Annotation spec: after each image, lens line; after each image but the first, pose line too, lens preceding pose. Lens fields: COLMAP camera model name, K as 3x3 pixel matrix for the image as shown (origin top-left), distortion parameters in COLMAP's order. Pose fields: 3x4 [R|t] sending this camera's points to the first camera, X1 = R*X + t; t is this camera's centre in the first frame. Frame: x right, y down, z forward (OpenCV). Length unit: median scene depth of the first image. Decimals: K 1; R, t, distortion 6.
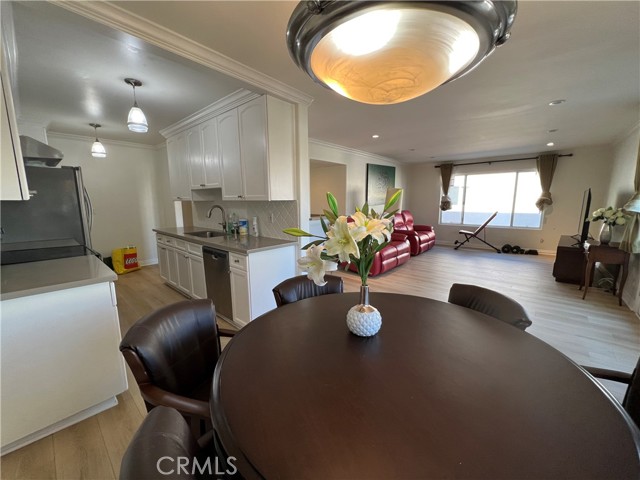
lens RADIAL K [[256.7, 0, 322.2], [0, 256.7, 239.9], [0, 0, 1]] dist [-0.000728, 0.000989]
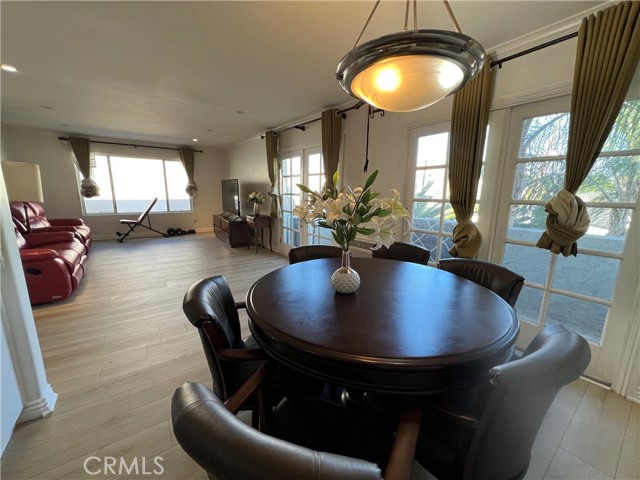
lens RADIAL K [[256.7, 0, 321.8], [0, 256.7, 242.7], [0, 0, 1]] dist [-0.000728, 0.000989]
pose [[0.236685, -0.183912, 0.954021, -0.159997], [0.129352, 0.979145, 0.156664, -0.009577], [-0.962937, 0.086324, 0.255538, 0.122696]]
